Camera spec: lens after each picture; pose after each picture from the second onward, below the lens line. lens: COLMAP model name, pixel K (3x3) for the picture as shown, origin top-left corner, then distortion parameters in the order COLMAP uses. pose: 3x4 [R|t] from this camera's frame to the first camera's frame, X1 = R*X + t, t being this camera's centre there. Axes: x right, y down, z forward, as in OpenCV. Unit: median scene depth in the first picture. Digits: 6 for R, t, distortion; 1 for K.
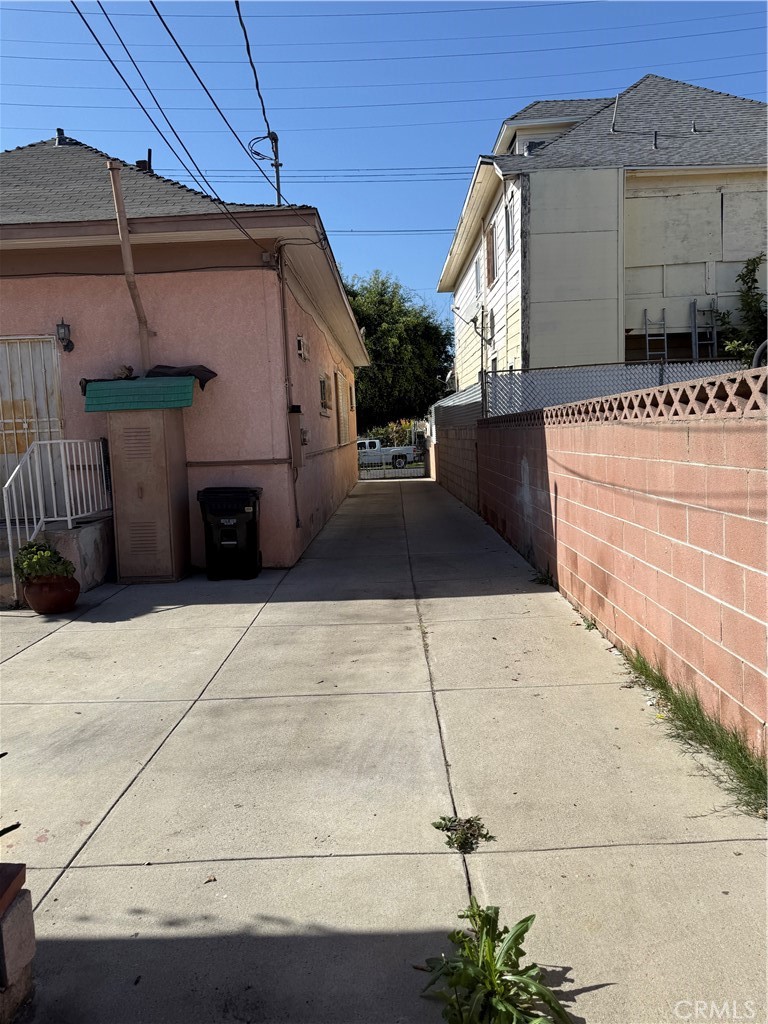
lens RADIAL K [[742.1, 0, 382.1], [0, 742.1, 512.7], [0, 0, 1]] dist [0.078685, -0.085116]
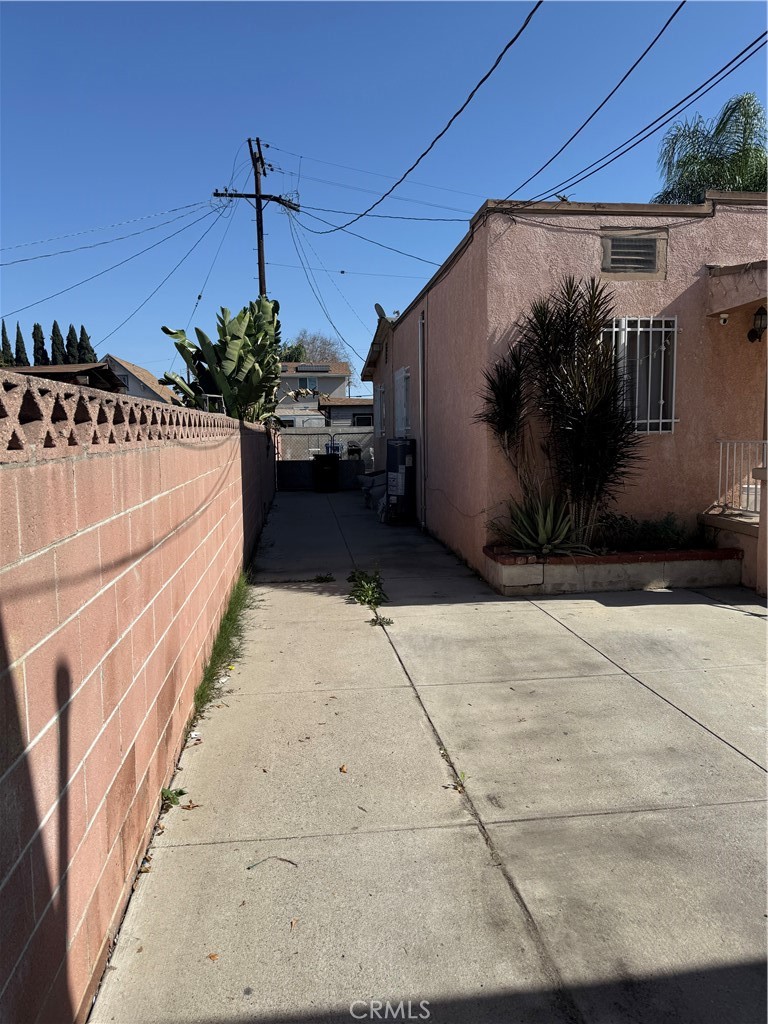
lens RADIAL K [[742.1, 0, 385.2], [0, 742.1, 503.9], [0, 0, 1]] dist [0.078685, -0.085116]
pose [[-0.988802, 0.069595, -0.132014, 0.204754], [0.041166, 0.977482, 0.206965, -0.207289], [0.143445, 0.199213, -0.969401, 1.763366]]
